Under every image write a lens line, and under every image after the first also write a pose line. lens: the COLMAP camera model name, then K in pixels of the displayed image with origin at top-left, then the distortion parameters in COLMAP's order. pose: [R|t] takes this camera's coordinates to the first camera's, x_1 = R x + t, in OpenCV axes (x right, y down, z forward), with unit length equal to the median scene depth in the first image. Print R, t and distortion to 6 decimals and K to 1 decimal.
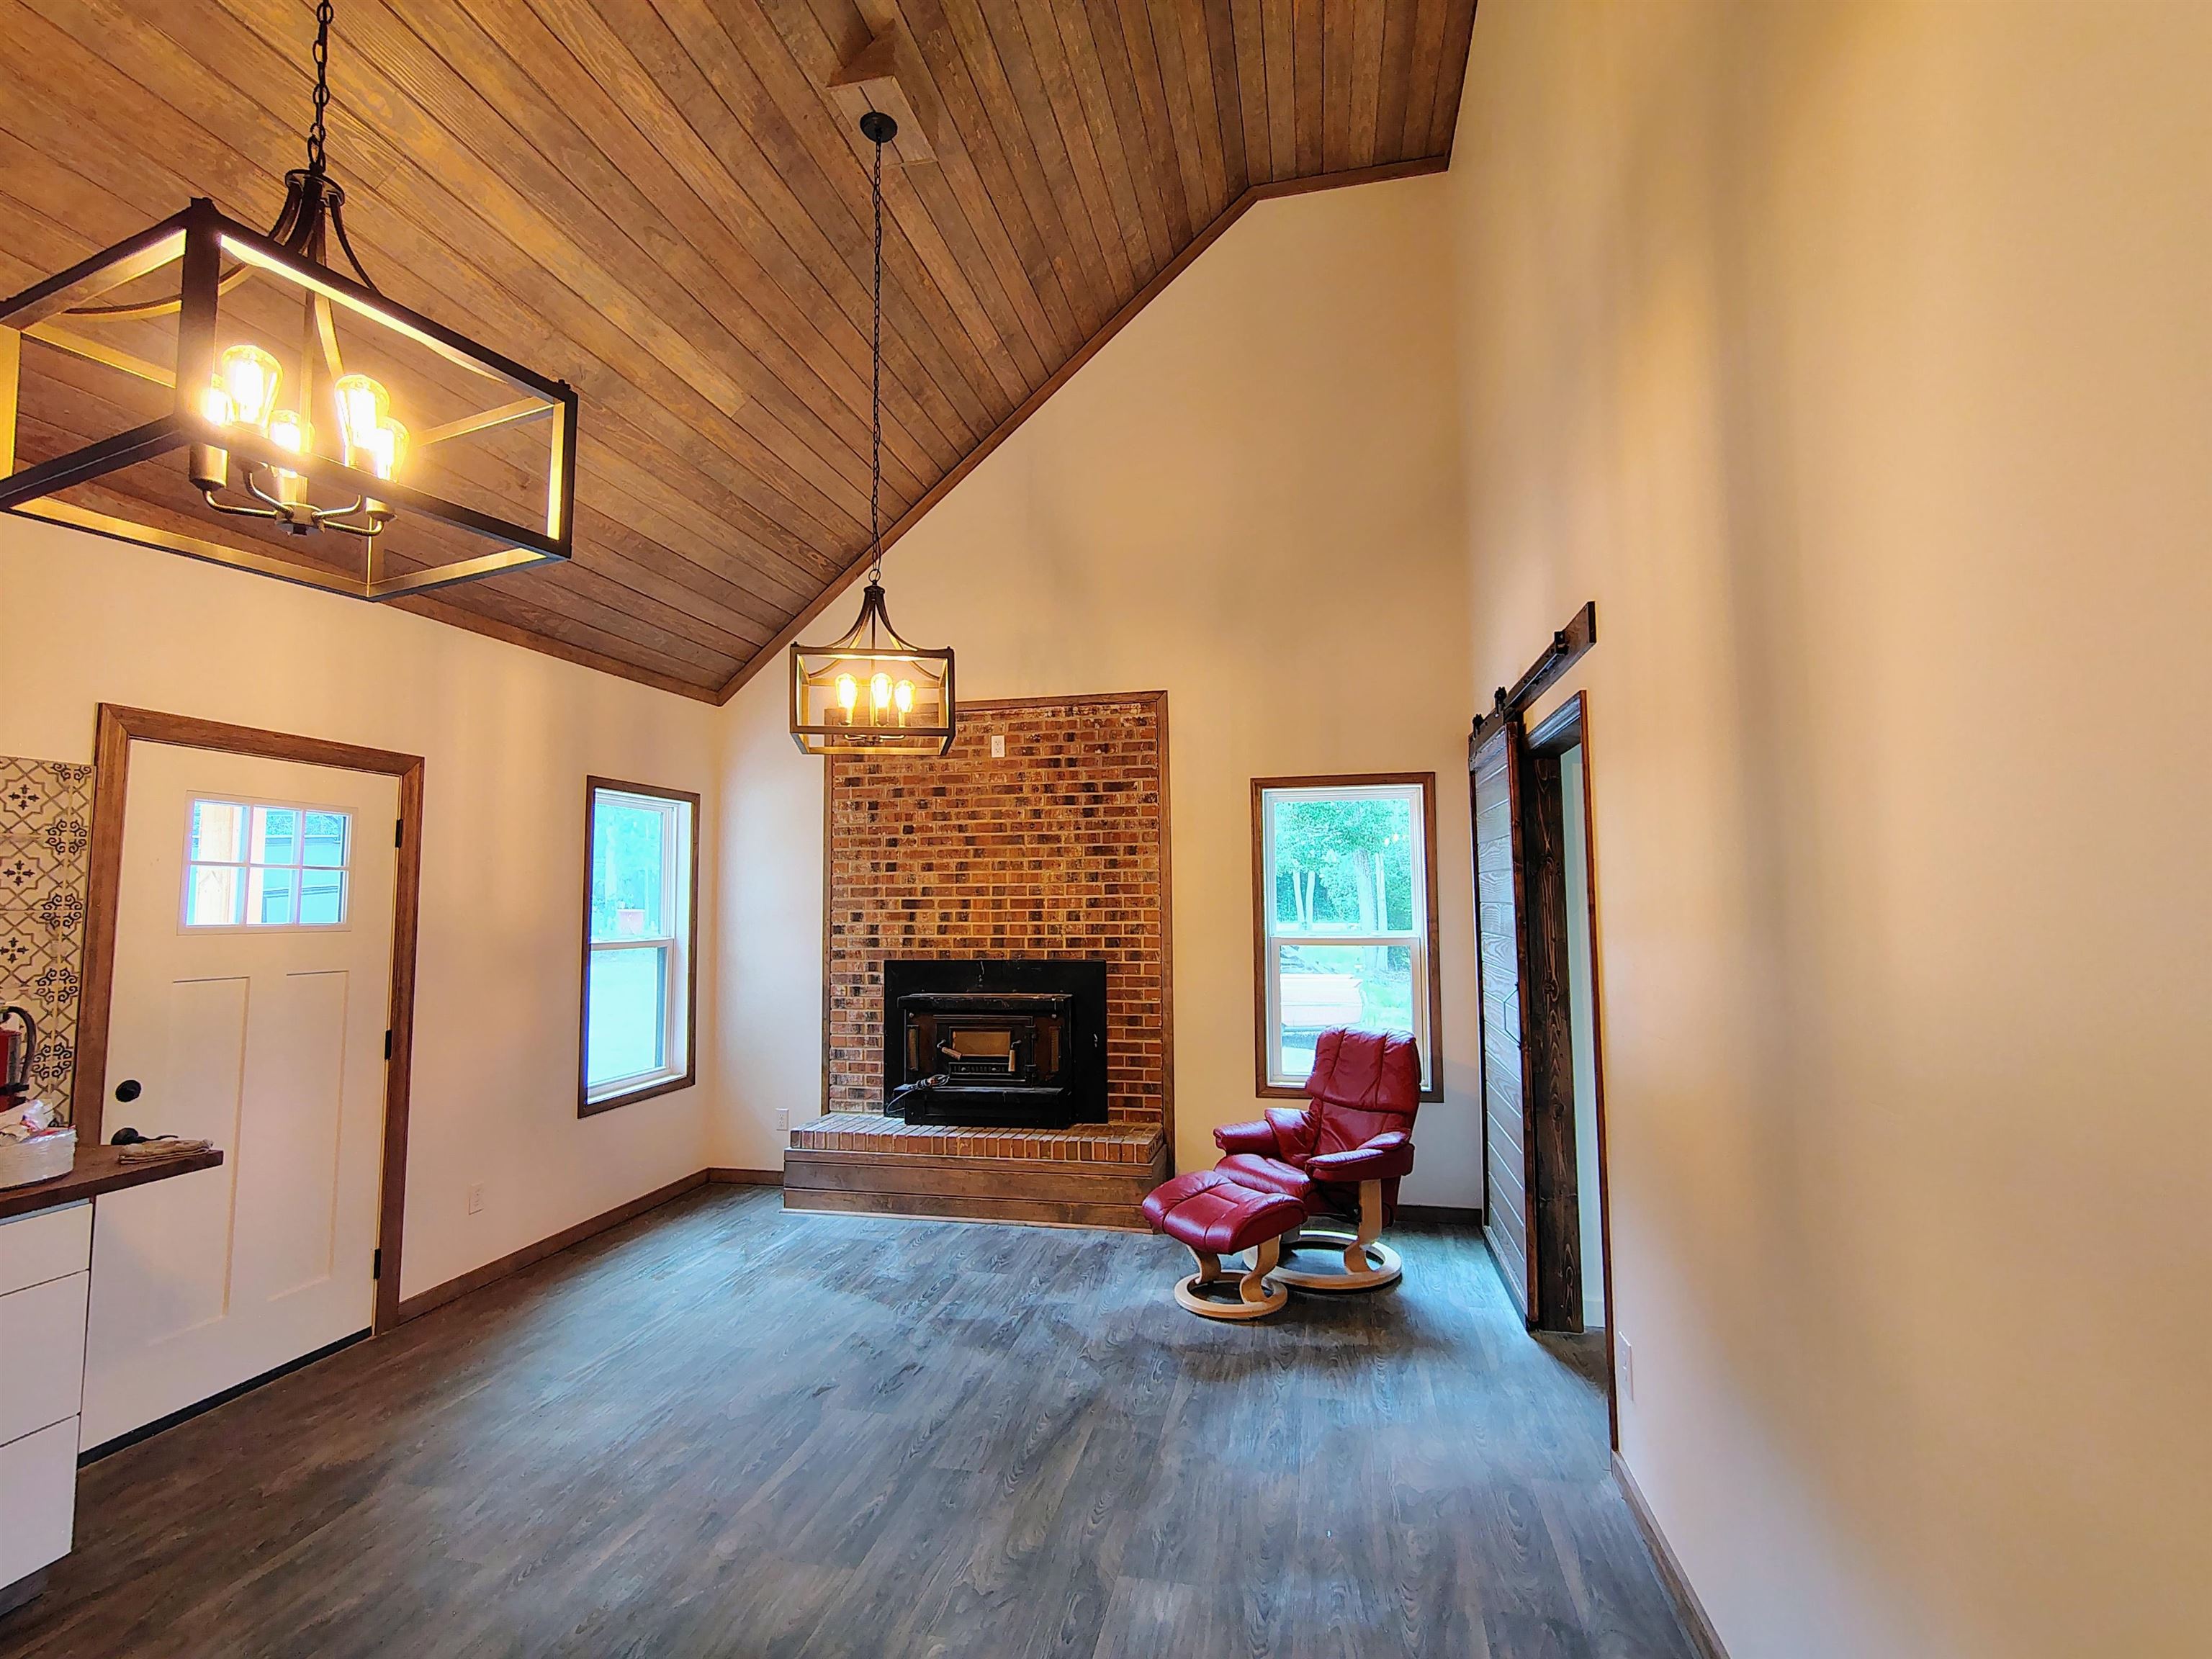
lens RADIAL K [[1031.9, 0, 1109.6], [0, 1031.9, 822.5], [0, 0, 1]] dist [0.000868, 0.000498]
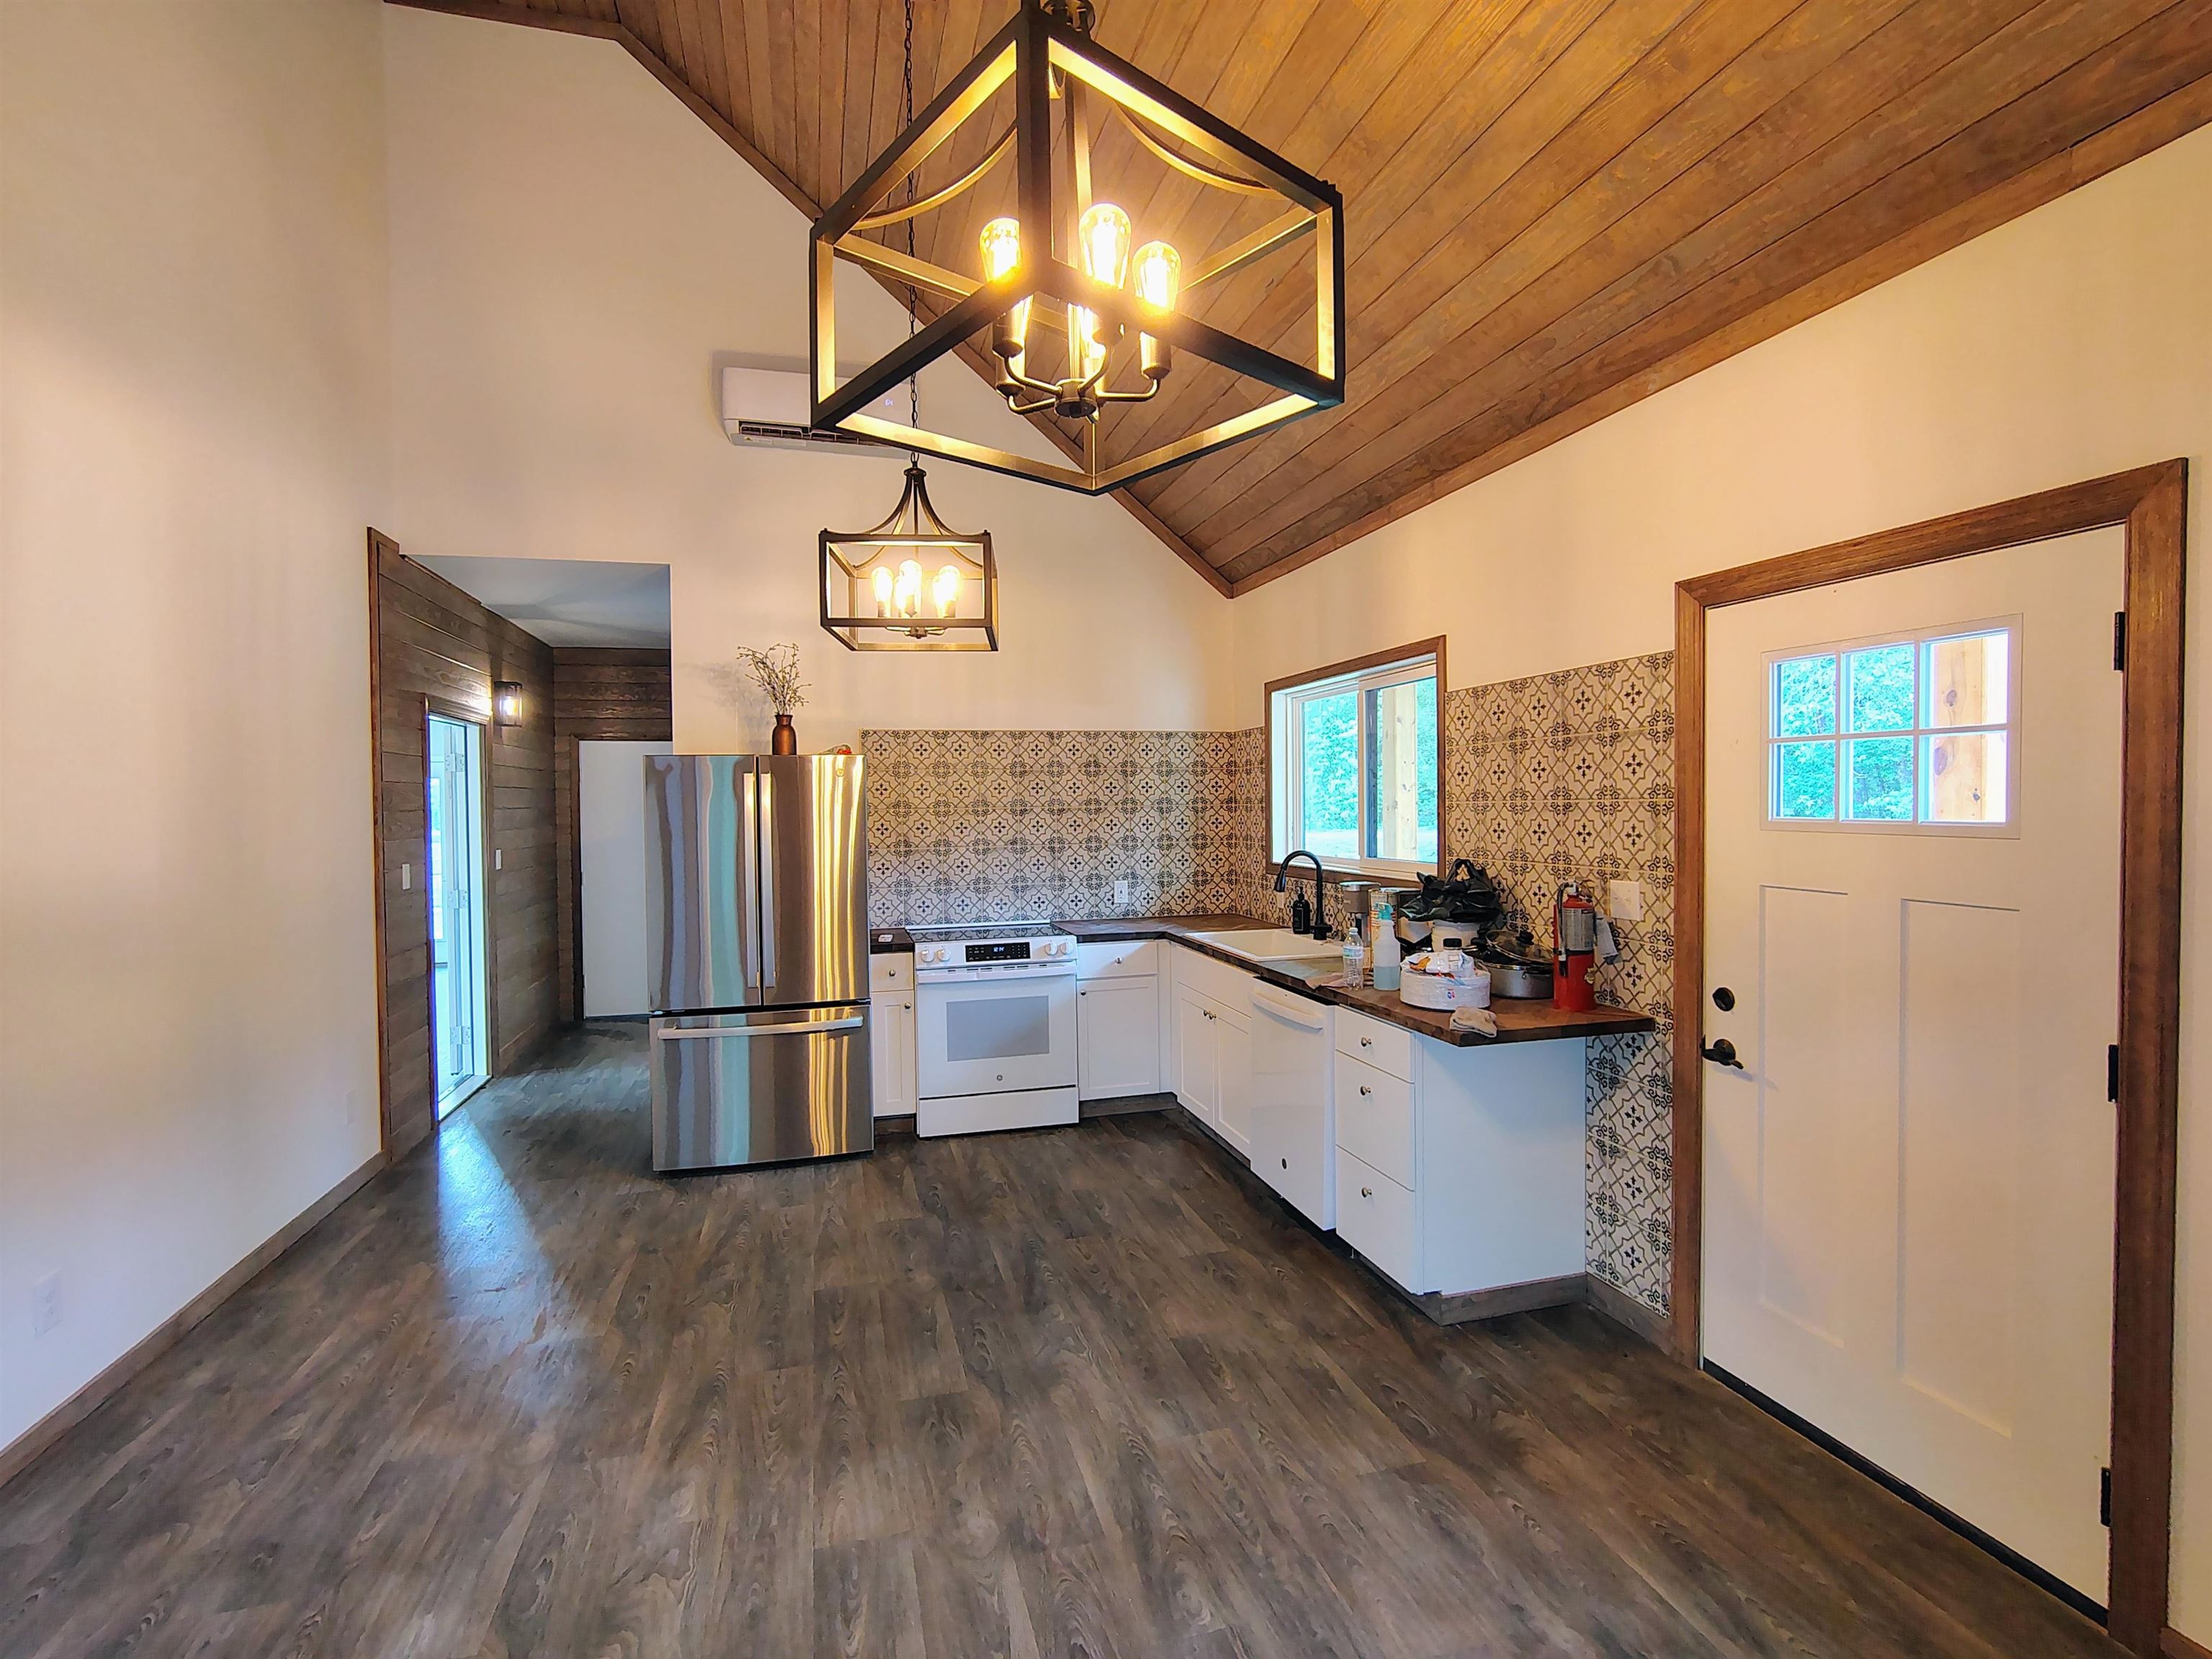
lens RADIAL K [[1031.9, 0, 1095.5], [0, 1031.9, 816.3], [0, 0, 1]] dist [0.000868, 0.000498]
pose [[-0.890622, 0.029289, -0.453800, -0.062173], [0.056227, 0.997359, -0.045981, 0.116605], [0.451255, -0.066468, -0.889916, 1.638884]]
